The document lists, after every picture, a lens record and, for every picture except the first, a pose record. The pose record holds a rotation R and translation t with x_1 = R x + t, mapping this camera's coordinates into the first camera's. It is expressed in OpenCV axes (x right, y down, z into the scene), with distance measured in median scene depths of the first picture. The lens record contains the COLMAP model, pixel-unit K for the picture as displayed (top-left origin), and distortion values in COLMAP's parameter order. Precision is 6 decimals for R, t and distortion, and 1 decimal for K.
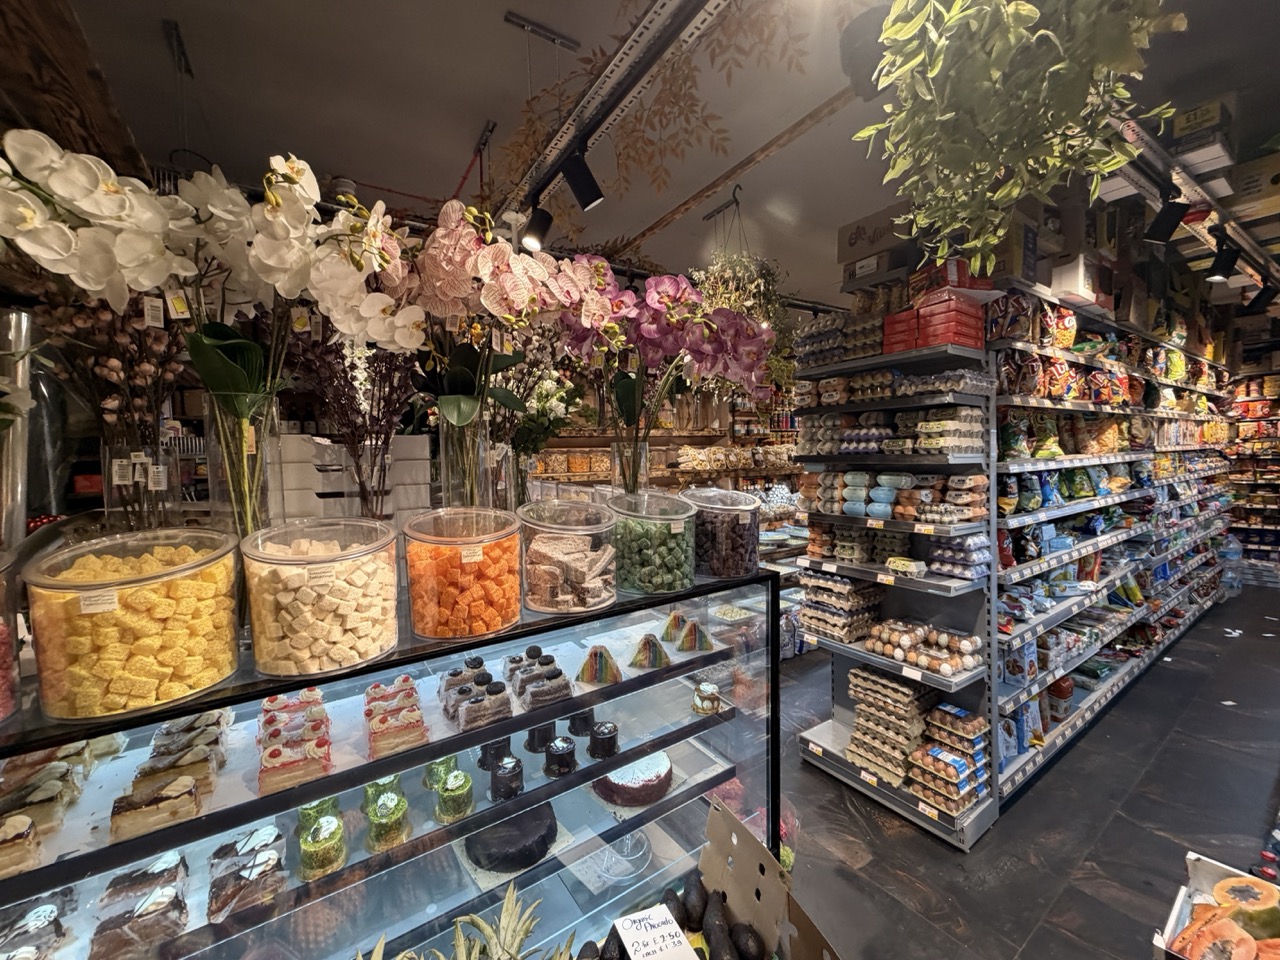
lens RADIAL K [[510.3, 0, 635.1], [0, 510.3, 481.8], [0, 0, 1]] dist [-0.001027, 0.000535]
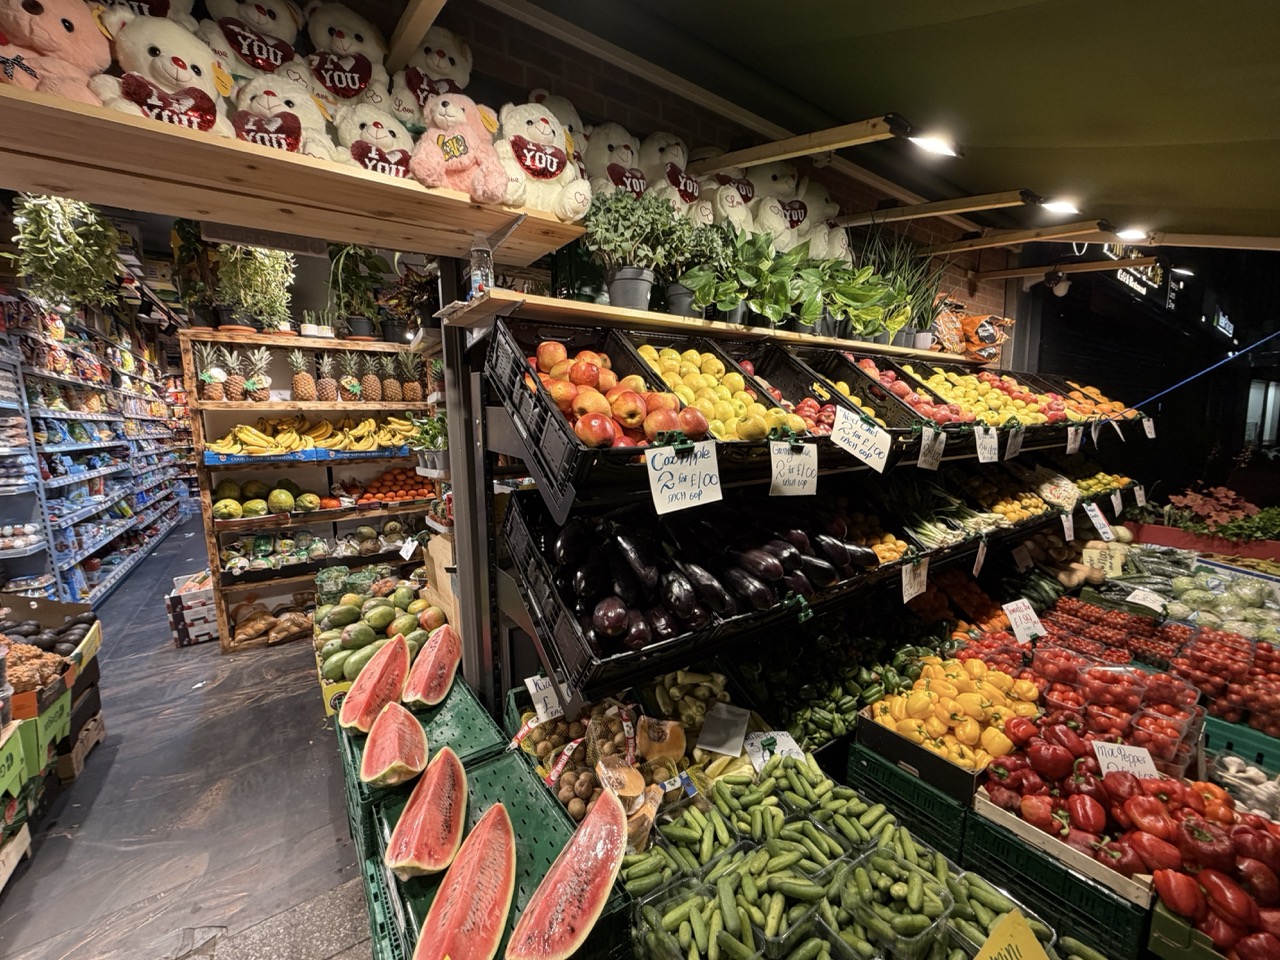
lens RADIAL K [[510.3, 0, 635.1], [0, 510.3, 481.8], [0, 0, 1]] dist [-0.001027, 0.000535]
pose [[-0.019121, -0.092062, 0.995570, -0.695848], [0.076923, 0.992665, 0.093271, 0.139250], [-0.996854, 0.078366, -0.011899, -0.623406]]
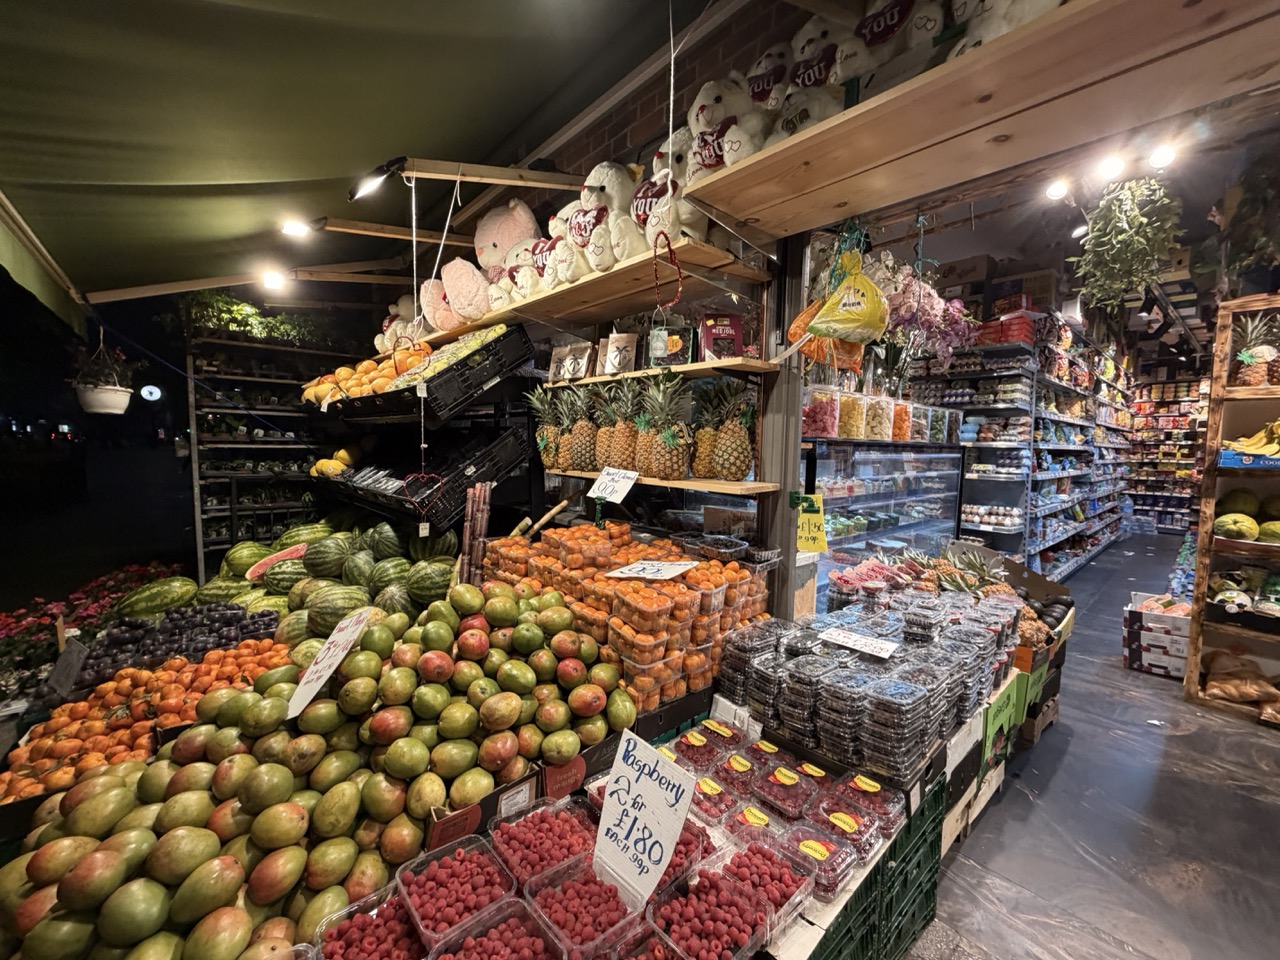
lens RADIAL K [[510.3, 0, 635.1], [0, 510.3, 481.8], [0, 0, 1]] dist [-0.001027, 0.000535]
pose [[0.992466, 0.033916, 0.117733, -0.690563], [-0.036066, 0.999218, 0.016179, 0.182934], [-0.117092, -0.020303, 0.992913, -0.477318]]
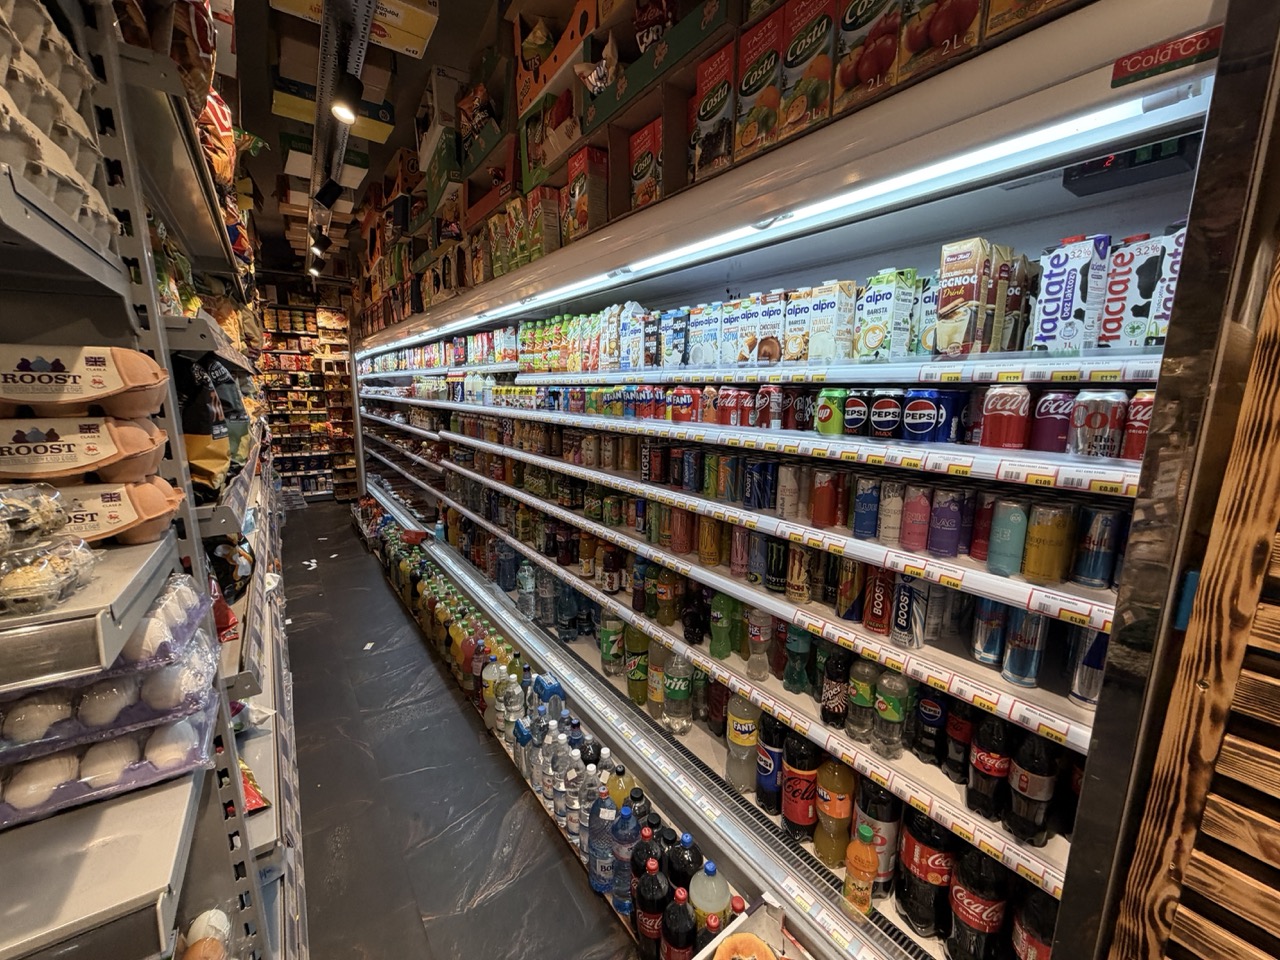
lens RADIAL K [[510.3, 0, 635.1], [0, 510.3, 481.8], [0, 0, 1]] dist [-0.001027, 0.000535]
pose [[-0.018395, -0.154473, 0.987826, 0.329681], [0.041346, 0.987030, 0.155119, 0.017213], [-0.998976, 0.043696, -0.011769, 0.596218]]
